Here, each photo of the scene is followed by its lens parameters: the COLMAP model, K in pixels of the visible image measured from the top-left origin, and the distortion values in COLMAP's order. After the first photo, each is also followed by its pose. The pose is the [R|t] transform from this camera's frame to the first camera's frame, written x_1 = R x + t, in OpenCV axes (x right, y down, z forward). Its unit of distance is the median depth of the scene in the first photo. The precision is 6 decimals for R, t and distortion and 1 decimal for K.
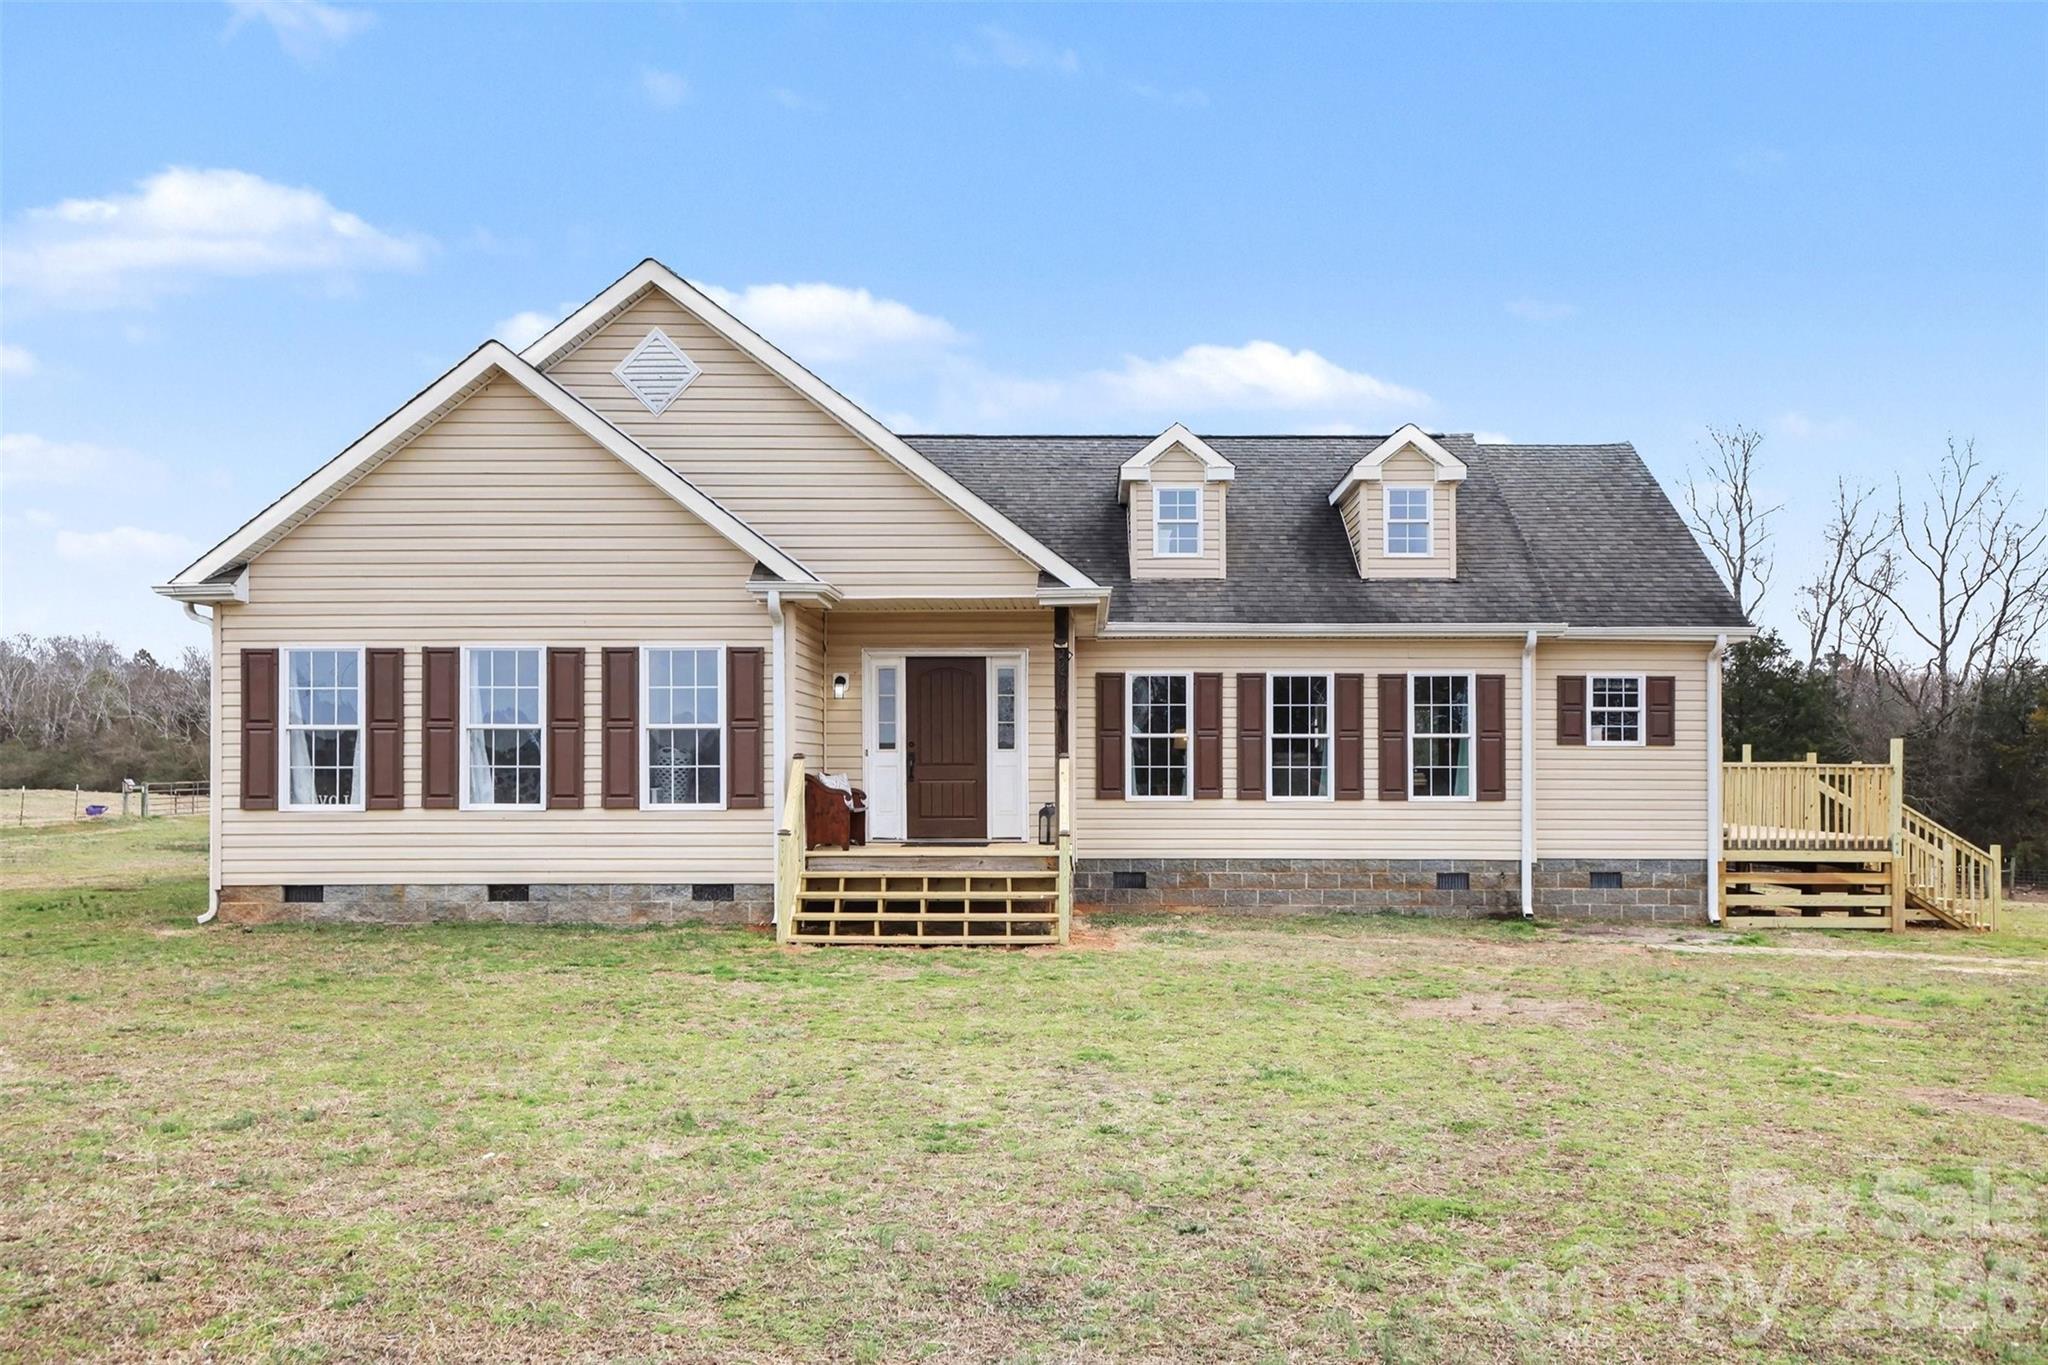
lens RADIAL K [[908.4, 0, 1024.1], [0, 908.4, 673.6], [0, 0, 1]] dist [0.001761, 0.000002]
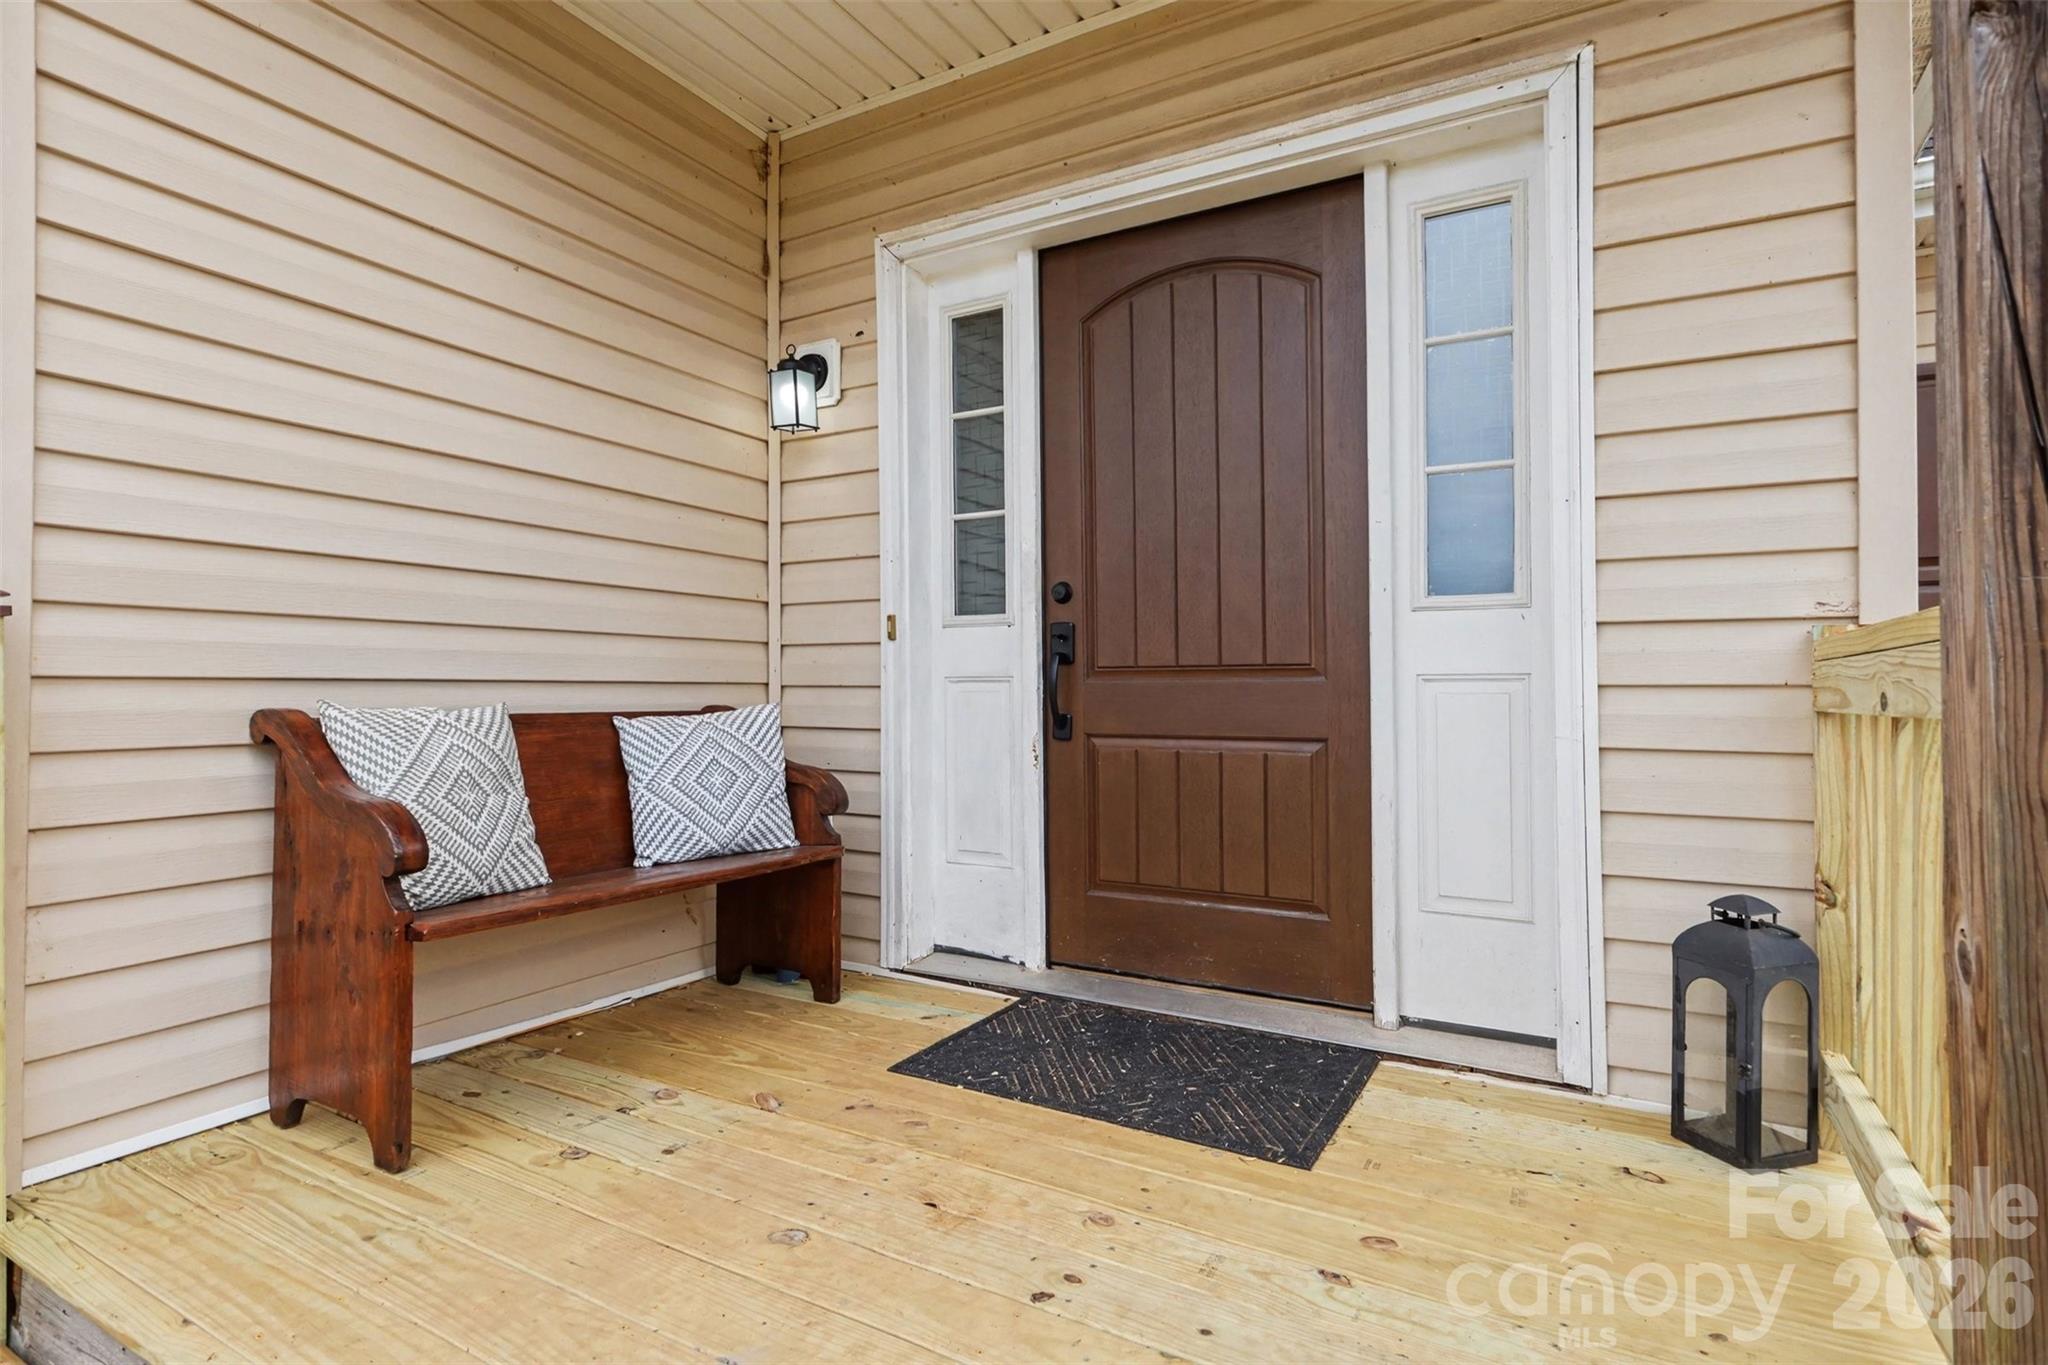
lens RADIAL K [[1028.9, 0, 1024.0], [0, 1028.9, 682.5], [0, 0, 1]] dist [0.000516, -0.000008]
pose [[0.865457, -0.009771, -0.500888, 0.009533], [0.010254, 0.999946, -0.001788, 0.103235], [0.500878, -0.003589, 0.865510, 0.753553]]
